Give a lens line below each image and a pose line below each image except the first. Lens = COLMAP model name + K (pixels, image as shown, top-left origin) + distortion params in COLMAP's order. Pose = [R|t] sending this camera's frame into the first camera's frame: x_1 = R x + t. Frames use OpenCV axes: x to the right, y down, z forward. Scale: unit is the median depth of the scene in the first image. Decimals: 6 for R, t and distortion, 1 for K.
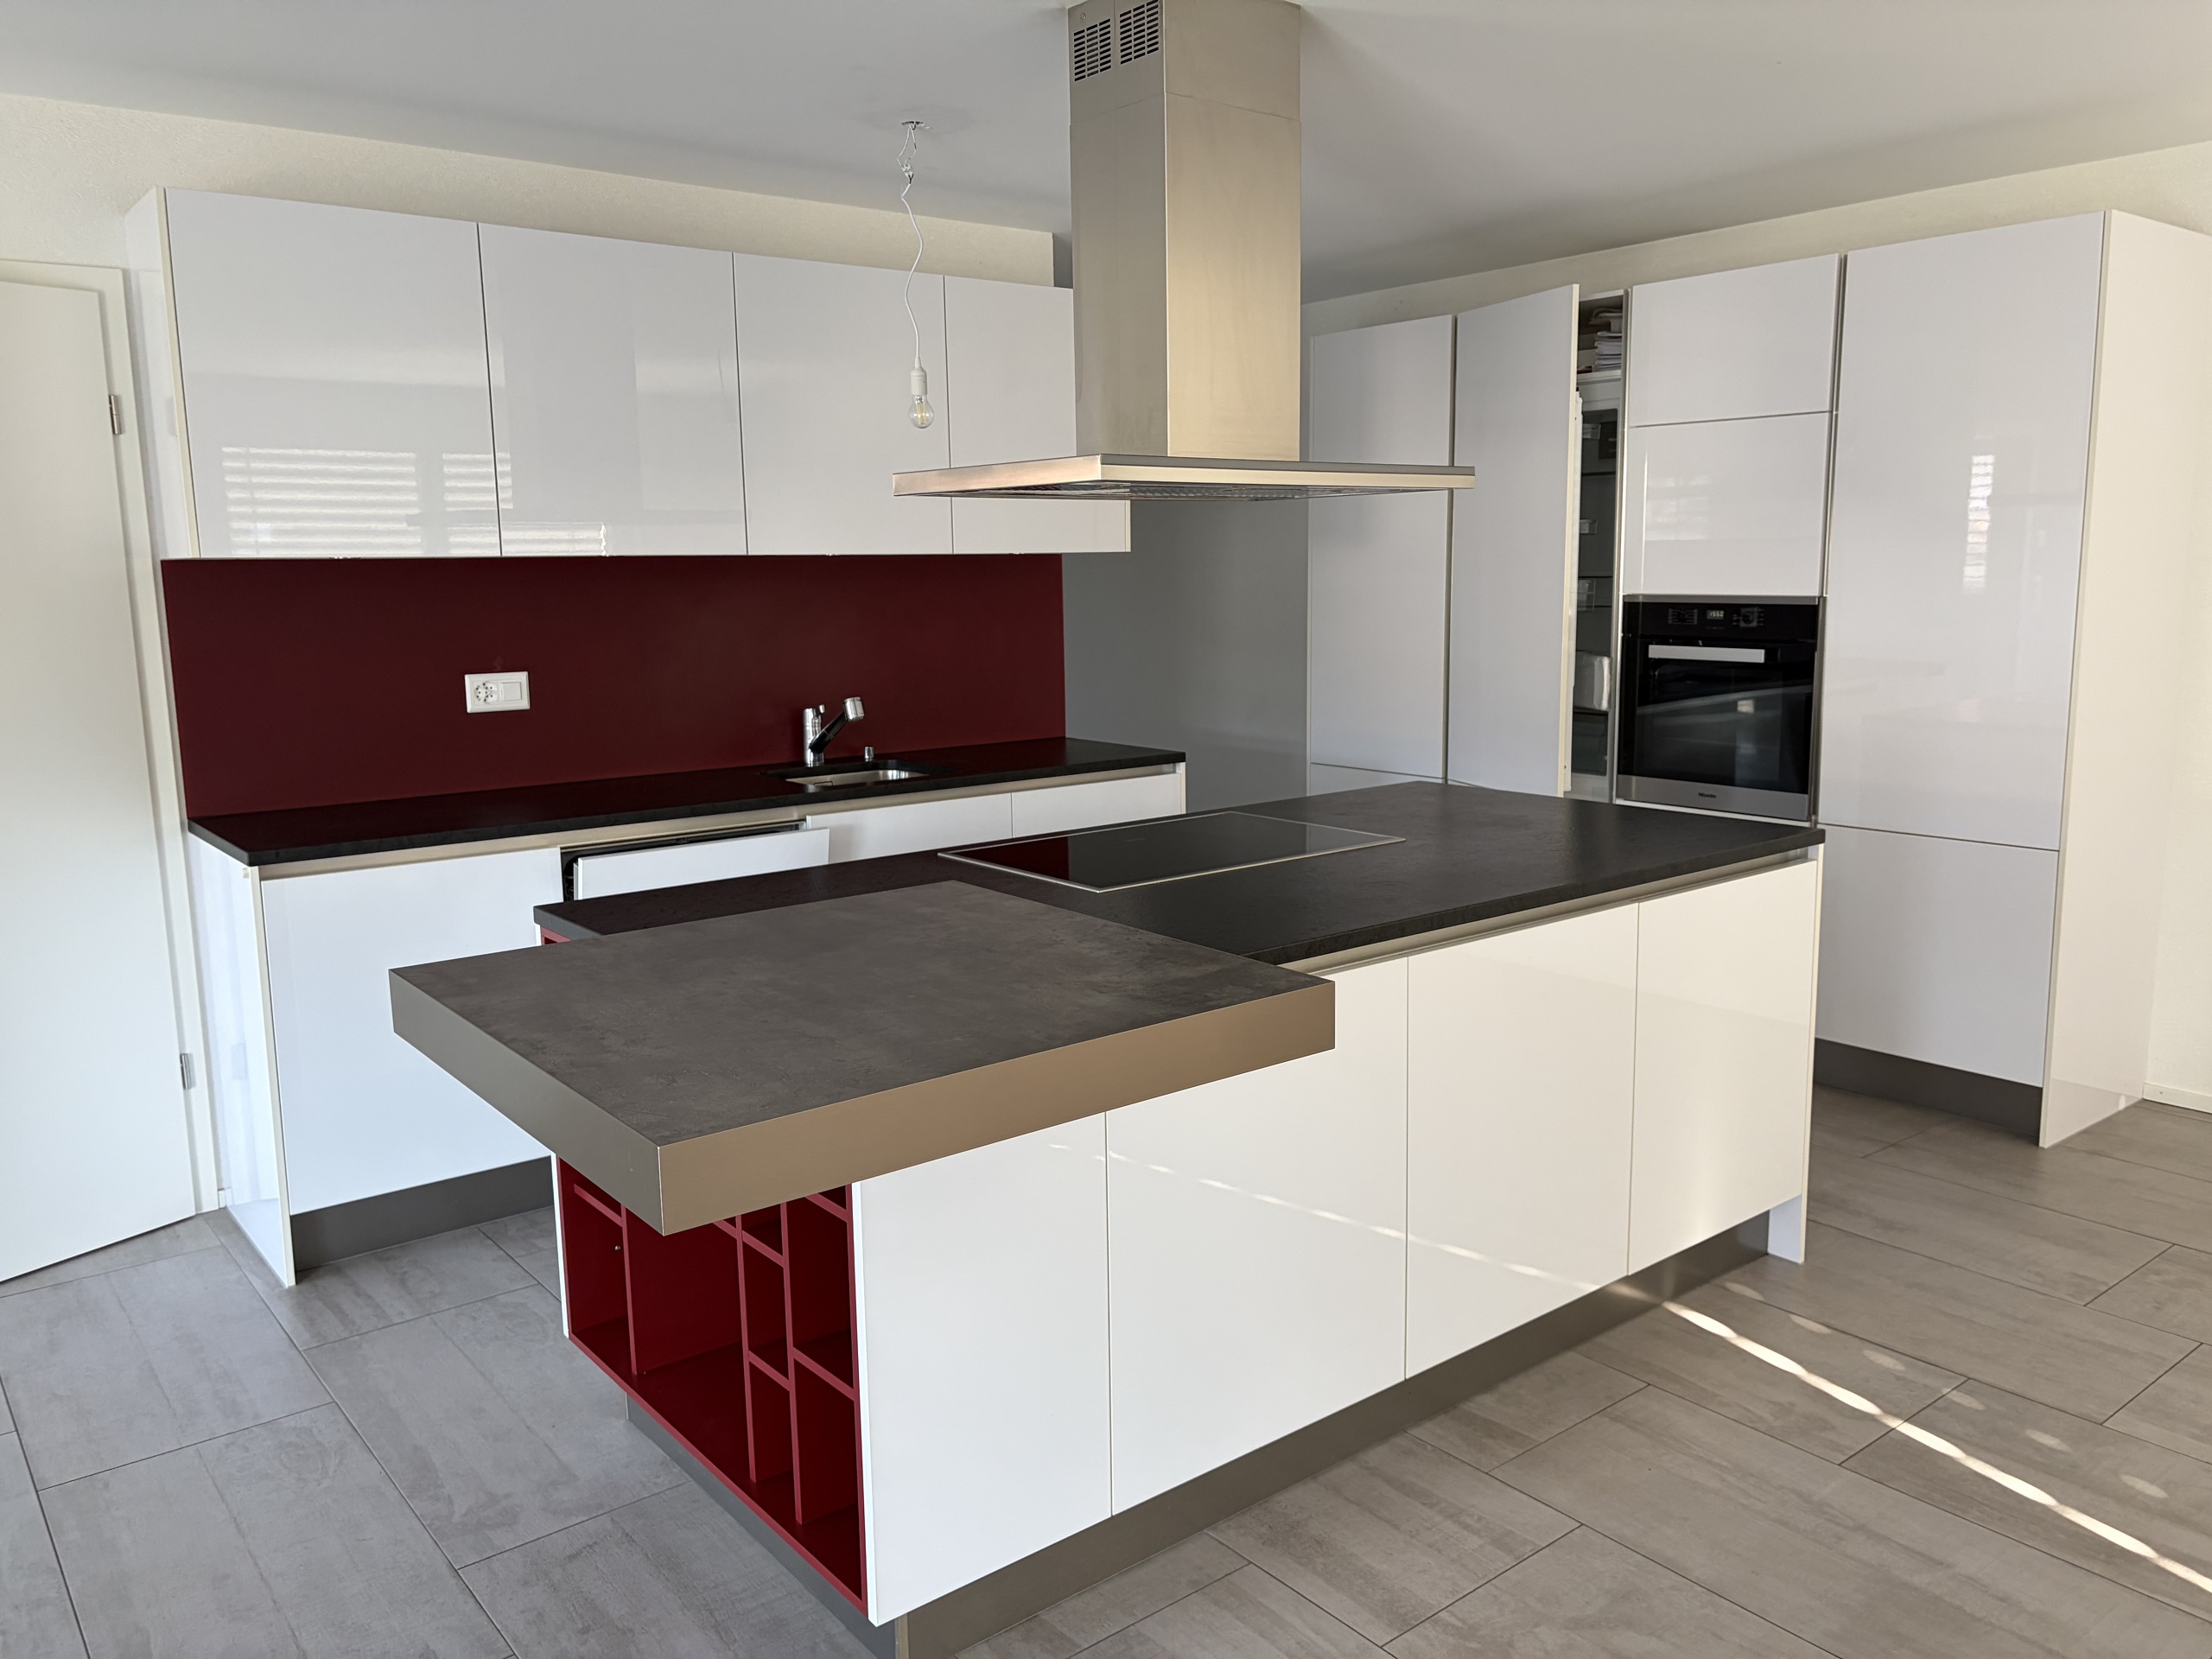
lens RADIAL K [[1653.1, 0, 1115.1], [0, 1653.1, 831.9], [0, 0, 1]] dist [0.049615, -0.055416]
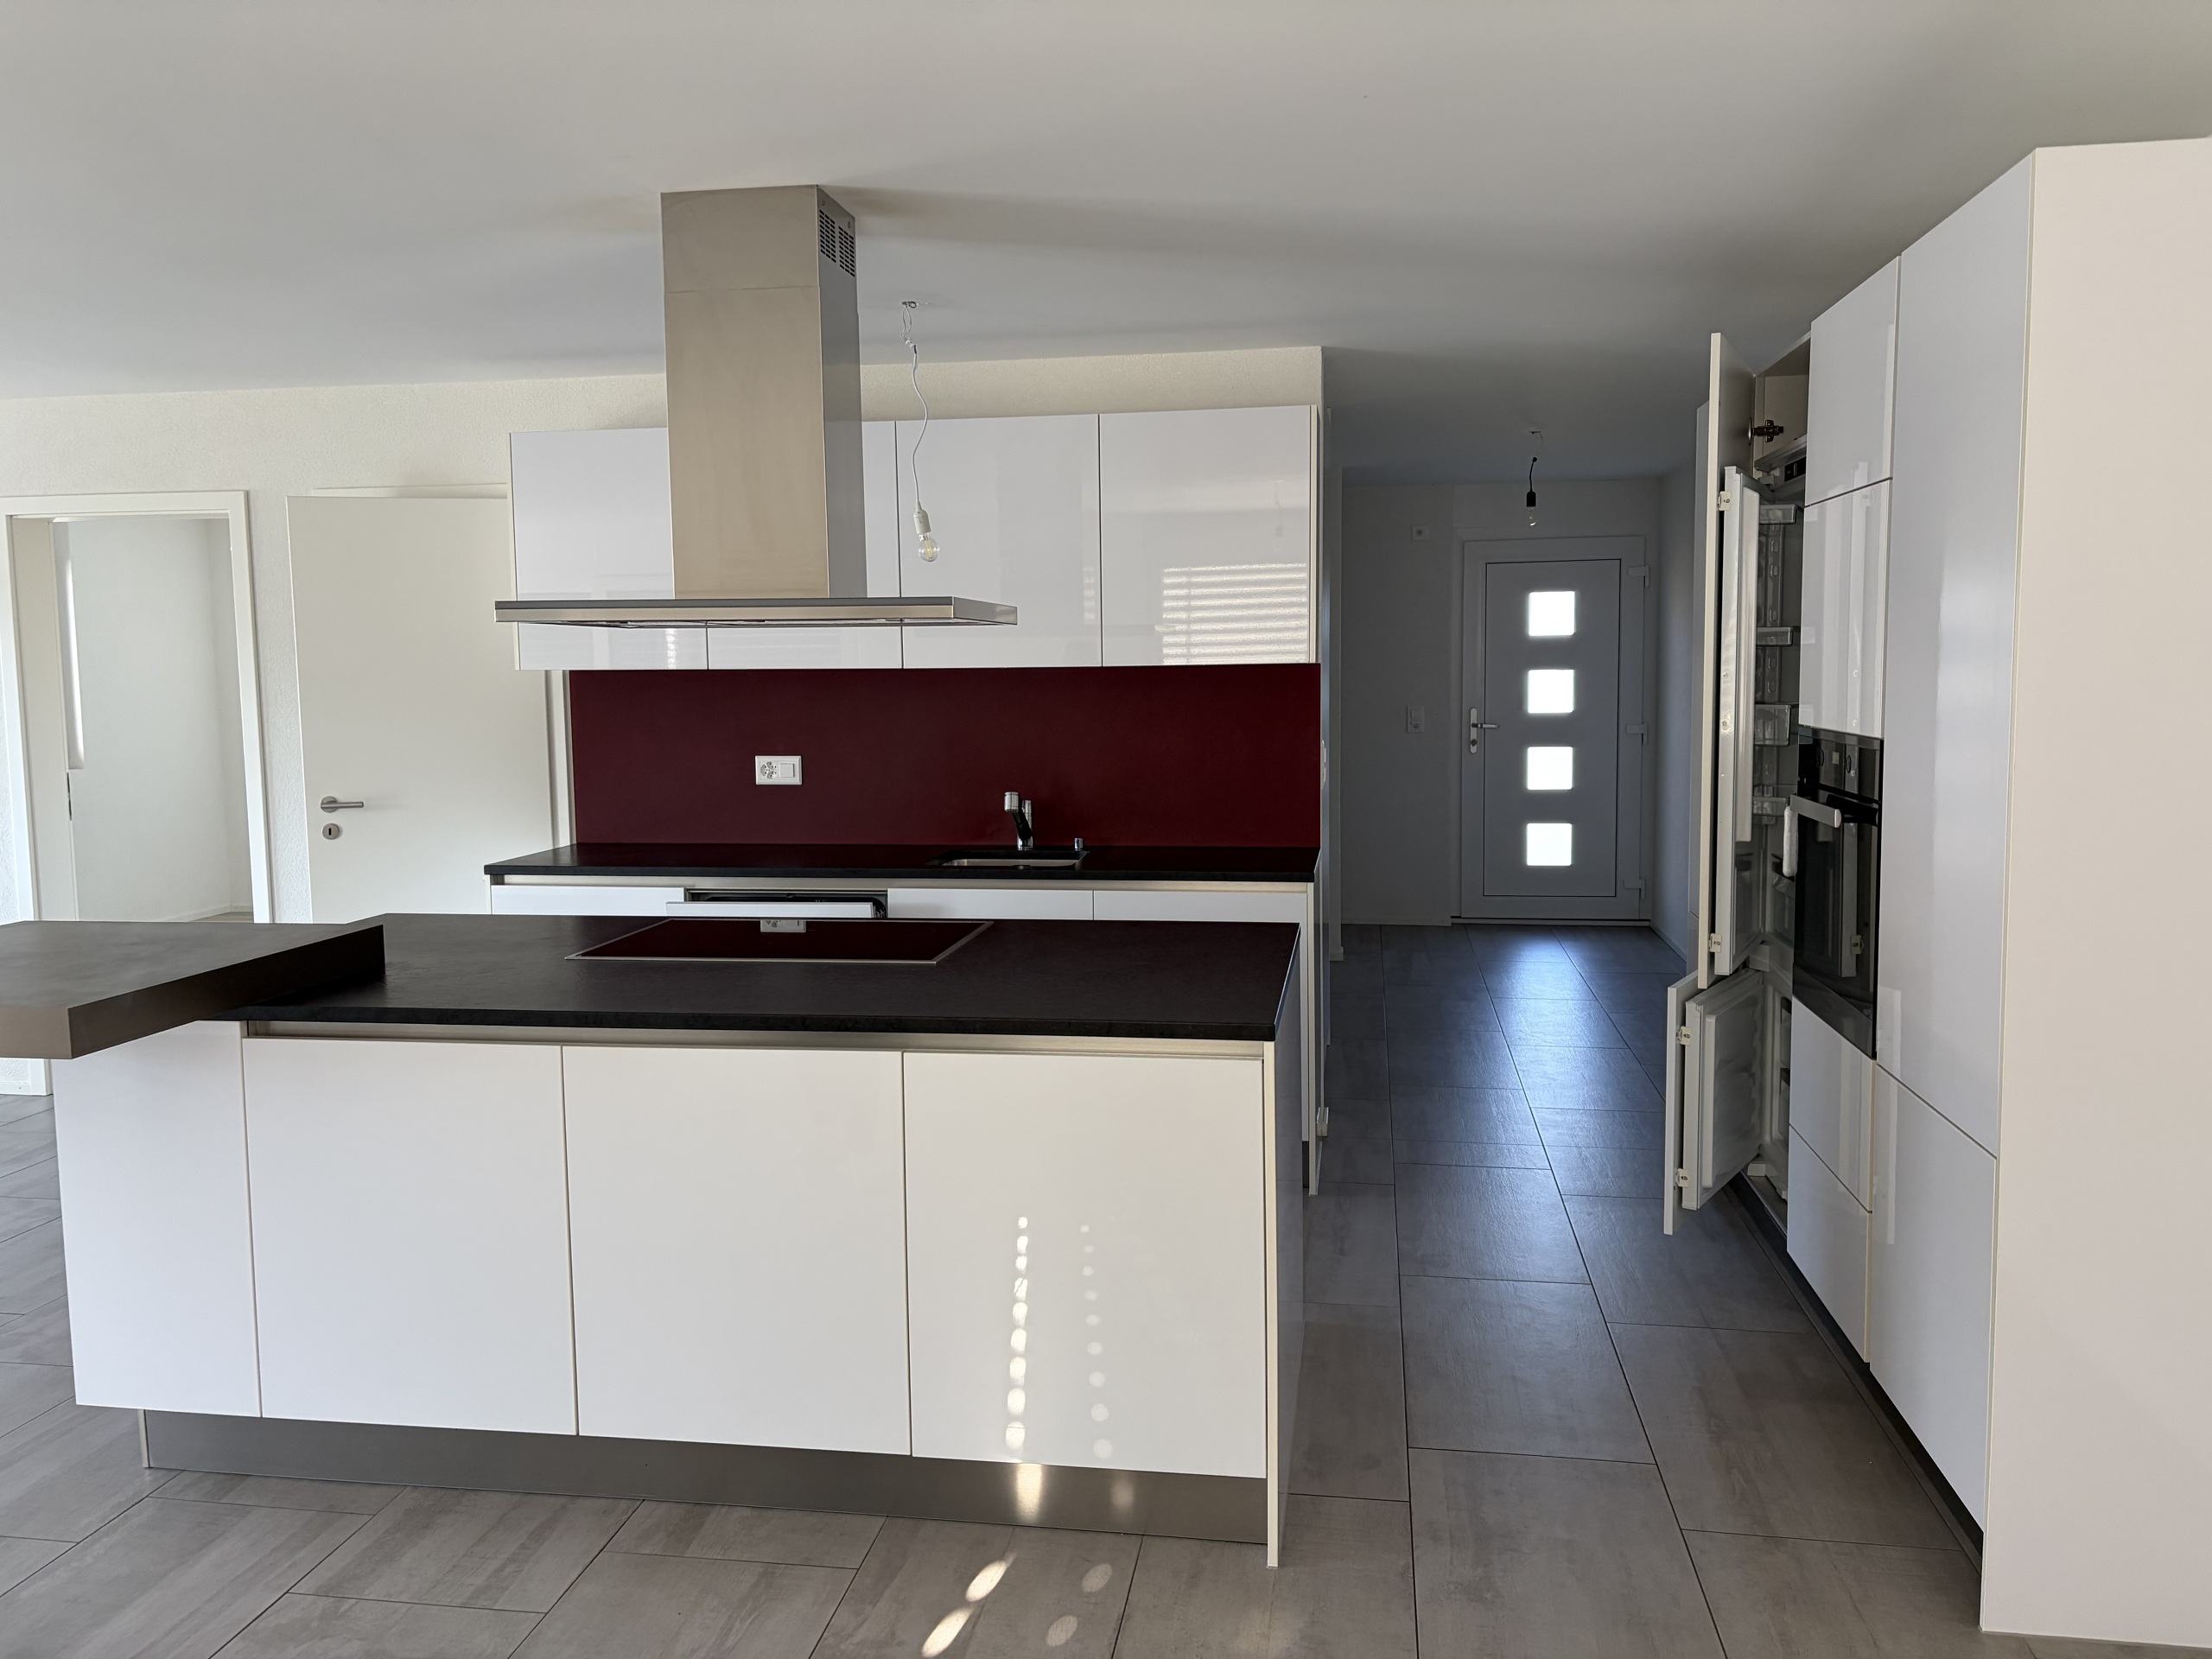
lens RADIAL K [[1653.1, 0, 1121.0], [0, 1653.1, 818.3], [0, 0, 1]] dist [0.049615, -0.055416]
pose [[0.676373, 0.076345, -0.732592, 0.914875], [-0.116746, 0.993153, -0.004288, -0.085701], [0.727248, 0.088428, 0.680655, 0.368817]]
